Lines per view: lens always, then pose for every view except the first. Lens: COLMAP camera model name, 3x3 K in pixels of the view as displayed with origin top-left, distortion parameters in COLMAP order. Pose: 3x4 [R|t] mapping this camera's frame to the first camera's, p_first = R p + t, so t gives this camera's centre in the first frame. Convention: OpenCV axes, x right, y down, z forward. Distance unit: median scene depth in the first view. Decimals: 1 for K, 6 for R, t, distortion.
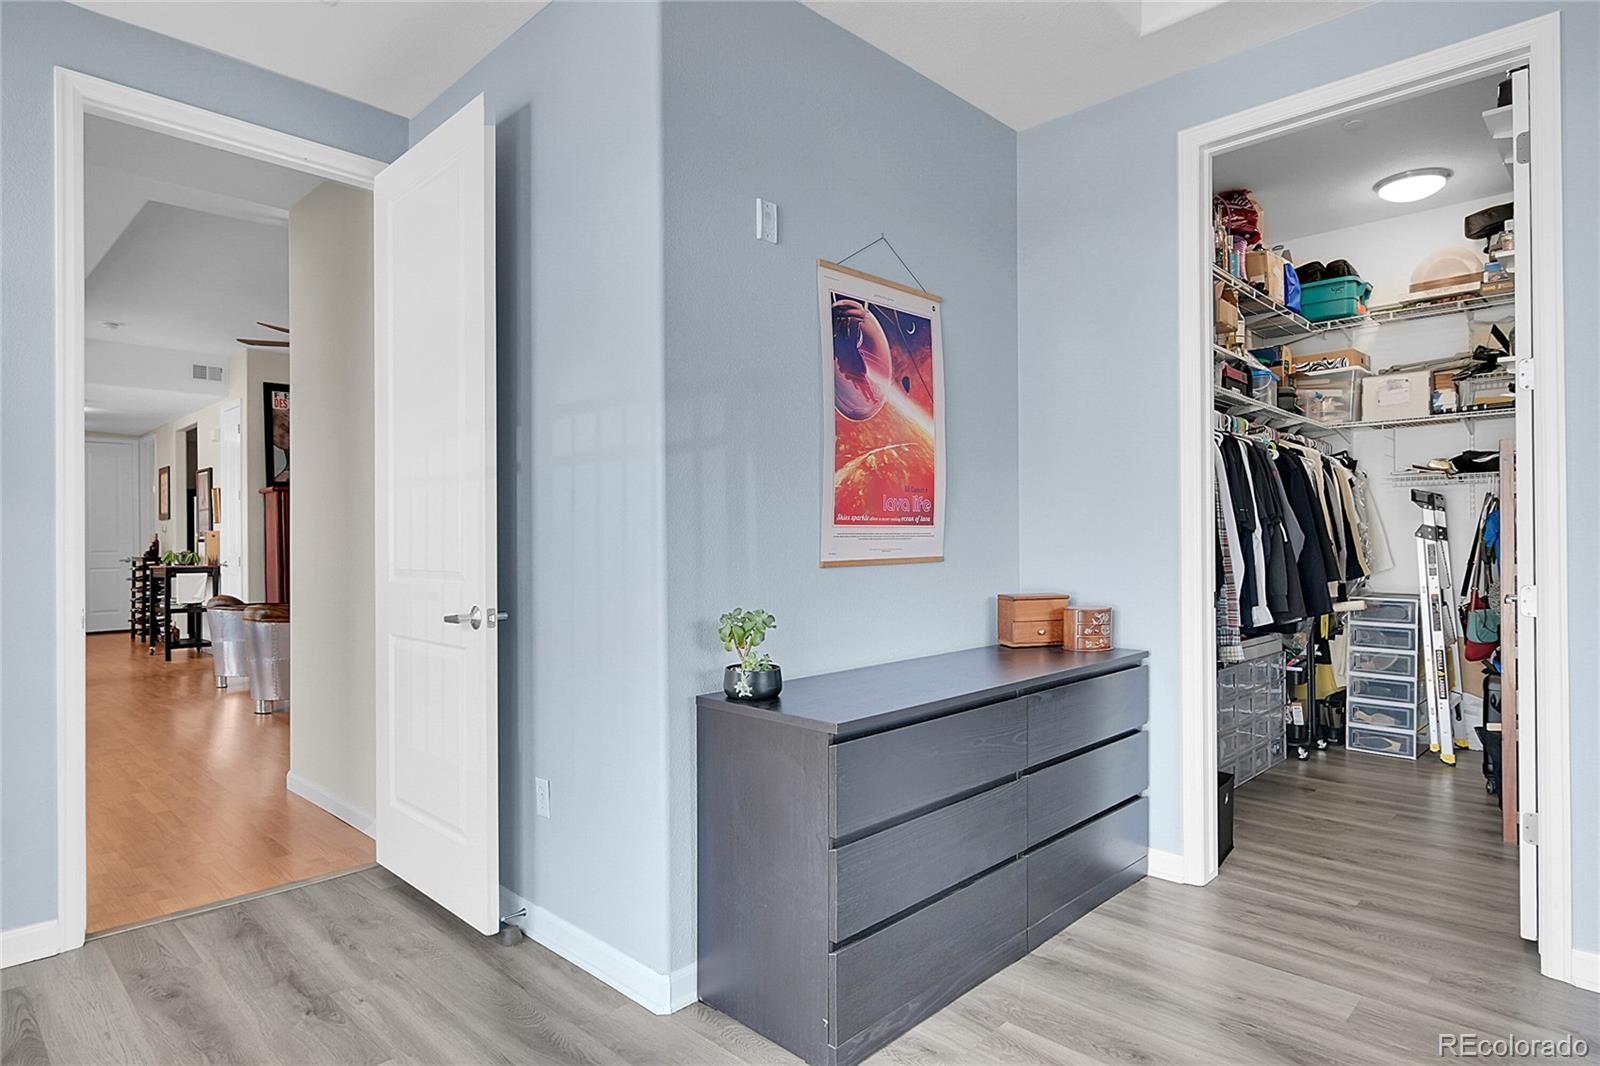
lens RADIAL K [[894.2, 0, 802.8], [0, 894.2, 541.5], [0, 0, 1]] dist [0.001809, 0.000704]
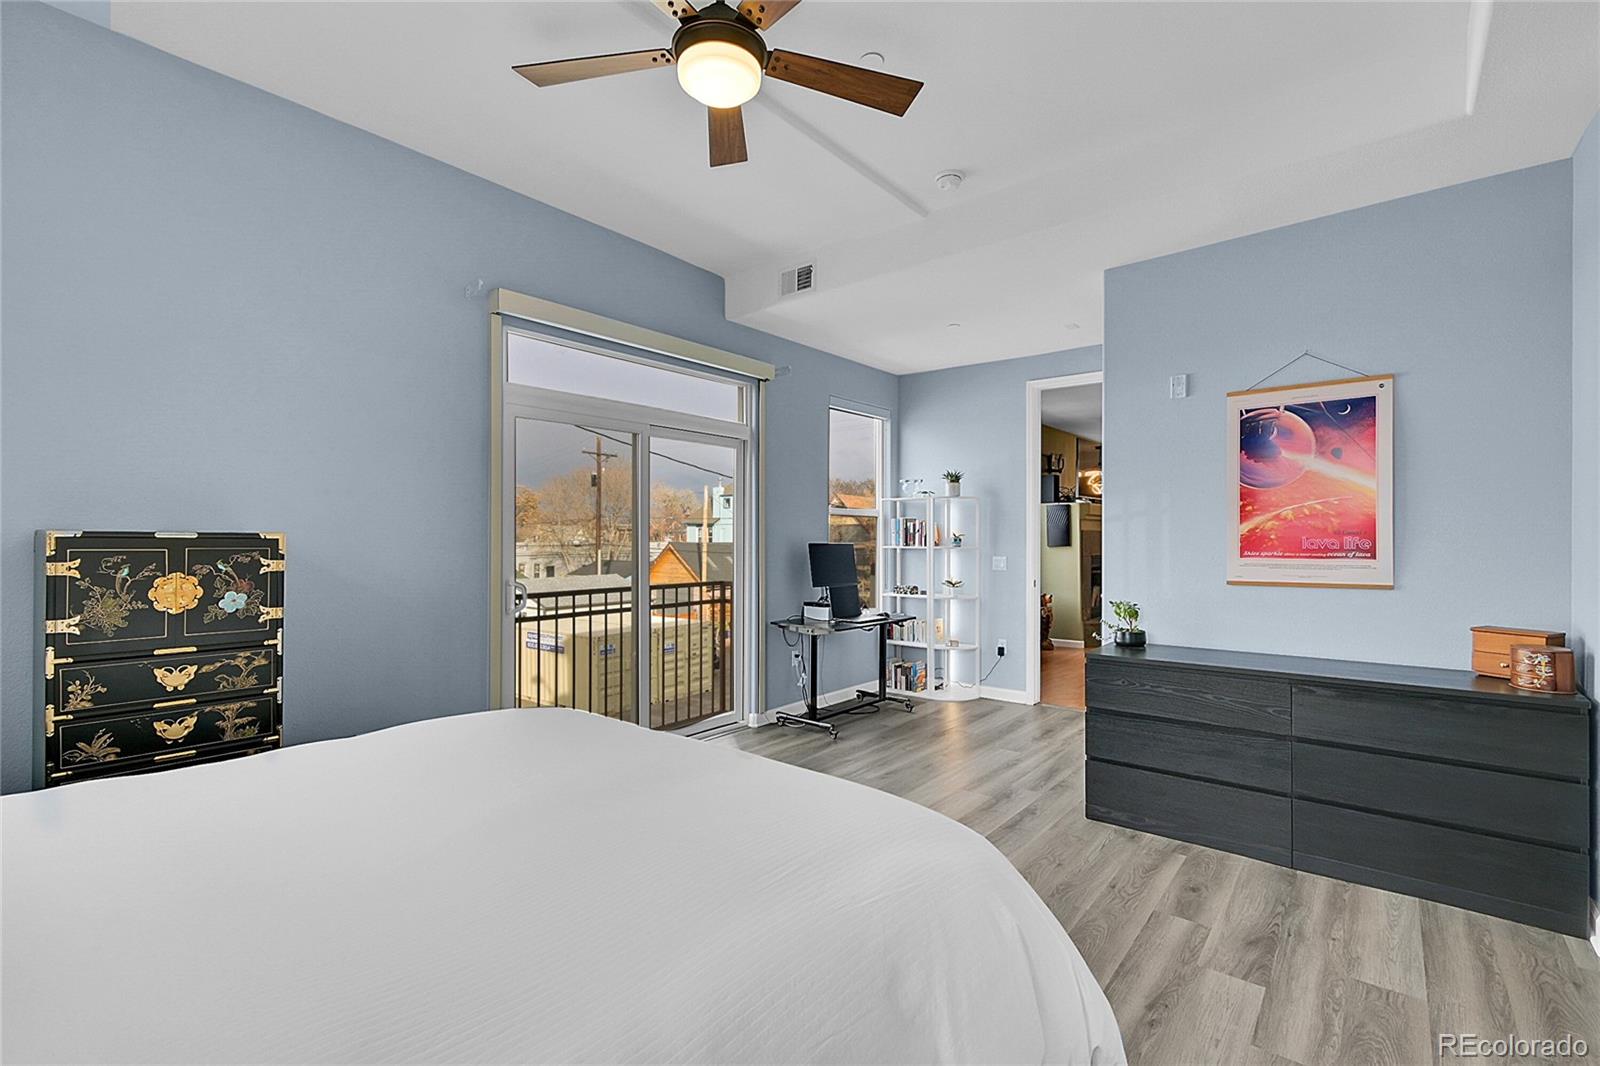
lens RADIAL K [[700.3, 0, 801.7], [0, 700.3, 539.3], [0, 0, 1]] dist [-0.000001, 0.000008]
pose [[0.076628, 0.008140, -0.997027, 1.158700], [-0.001431, 0.999967, 0.008054, -0.057750], [0.997059, 0.000810, 0.076637, 0.130746]]
